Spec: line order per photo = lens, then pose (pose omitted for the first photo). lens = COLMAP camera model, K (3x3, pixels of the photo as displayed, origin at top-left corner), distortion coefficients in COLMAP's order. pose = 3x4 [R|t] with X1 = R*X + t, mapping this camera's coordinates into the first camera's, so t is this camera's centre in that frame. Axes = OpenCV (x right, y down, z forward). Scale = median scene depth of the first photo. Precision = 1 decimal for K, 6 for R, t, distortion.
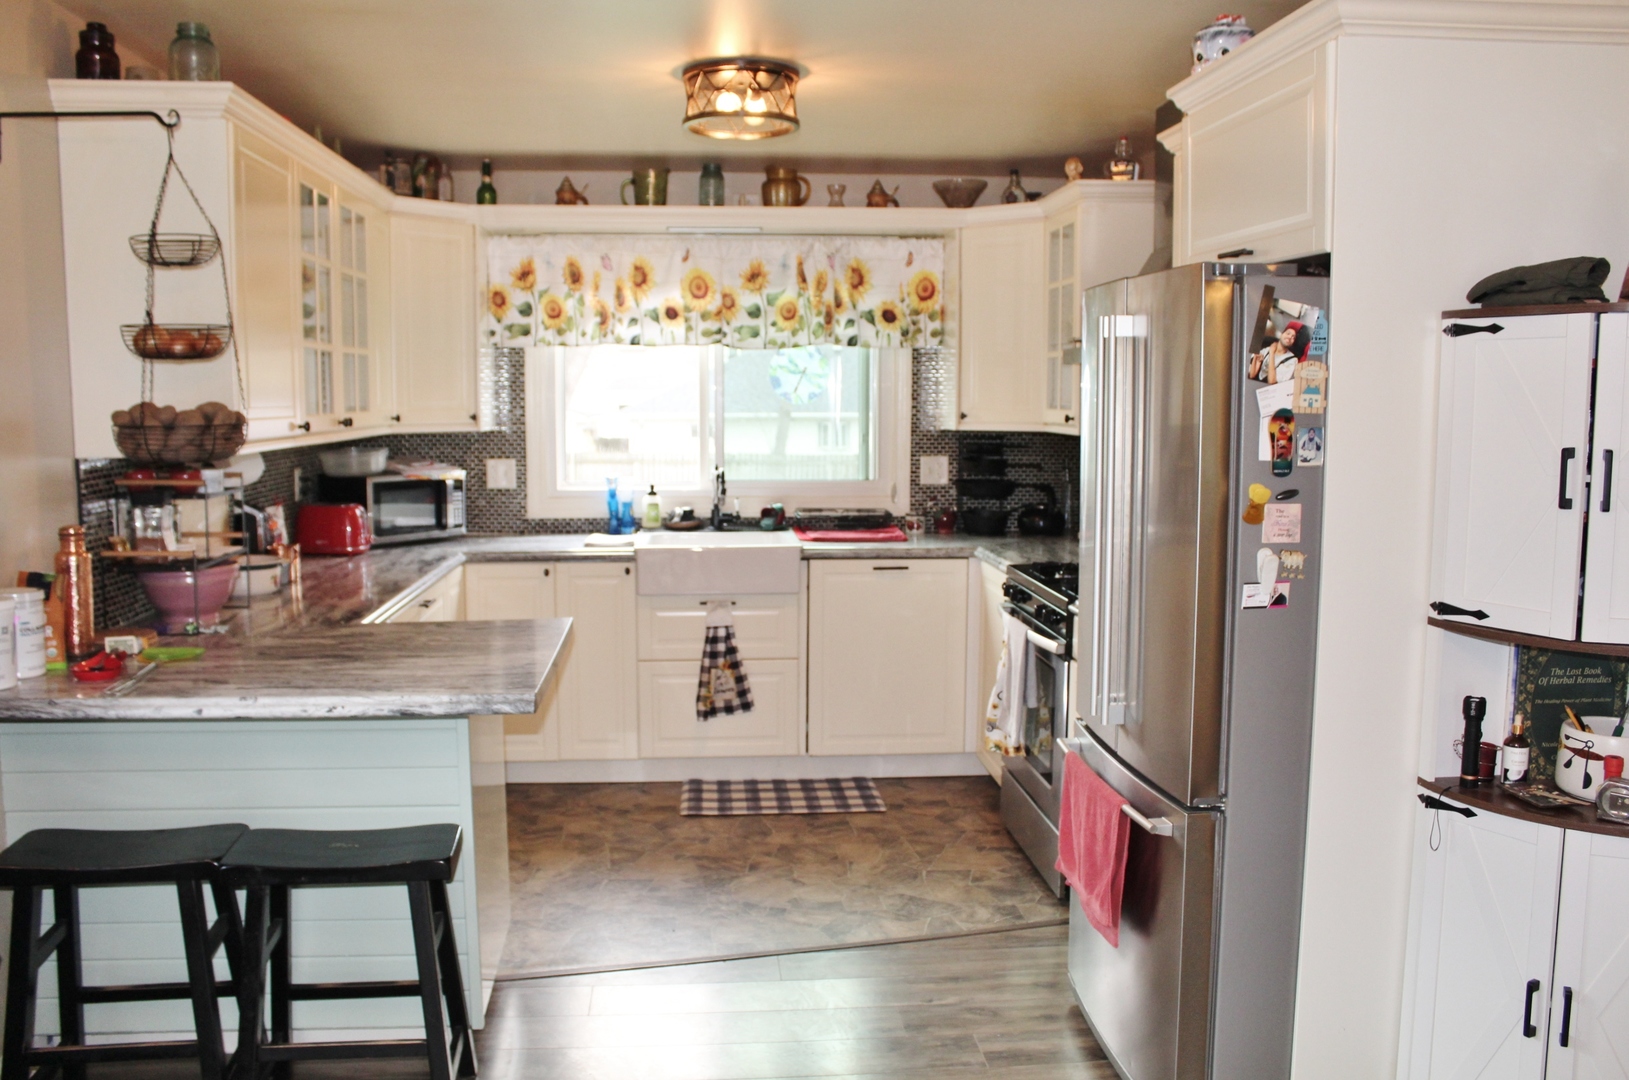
lens RADIAL K [[1359.1, 0, 806.7], [0, 1359.1, 560.0], [0, 0, 1]] dist [-0.159285, 0.131380]
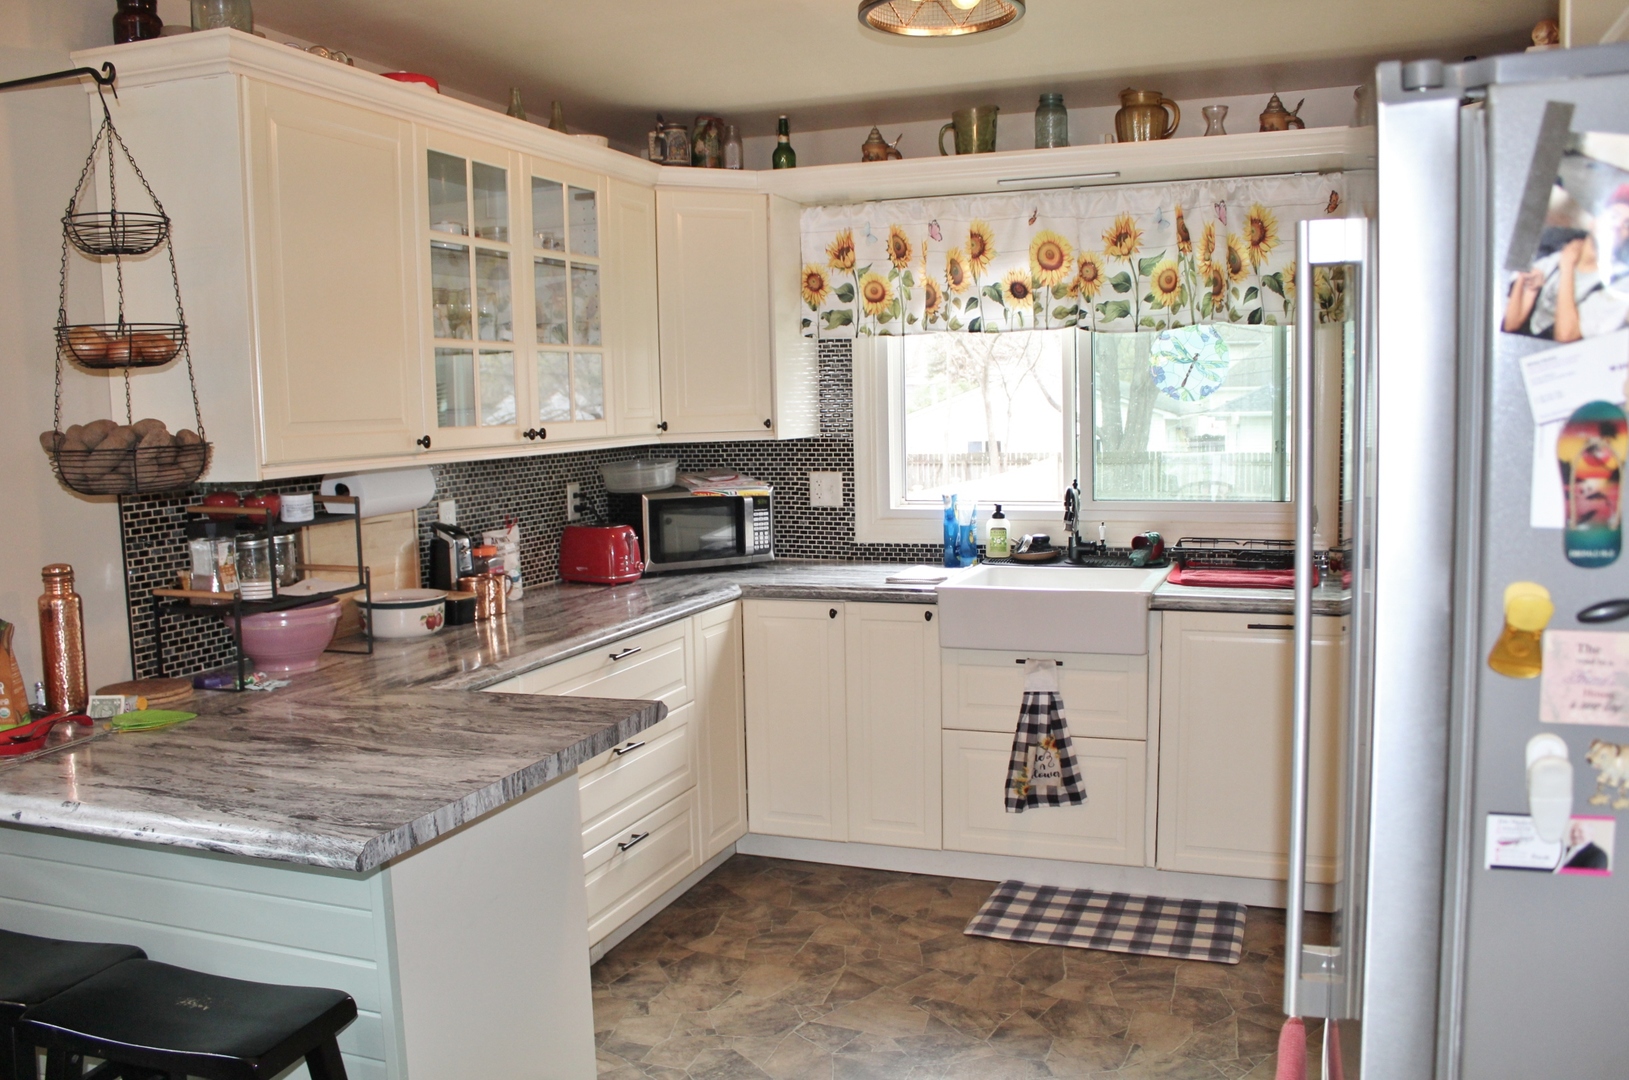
lens RADIAL K [[1359.1, 0, 806.7], [0, 1359.1, 560.0], [0, 0, 1]] dist [-0.159285, 0.131380]
pose [[0.899775, 0.028798, -0.435403, 0.144882], [-0.027997, 0.999574, 0.008255, -0.028218], [0.435455, 0.004762, 0.900198, 0.245439]]
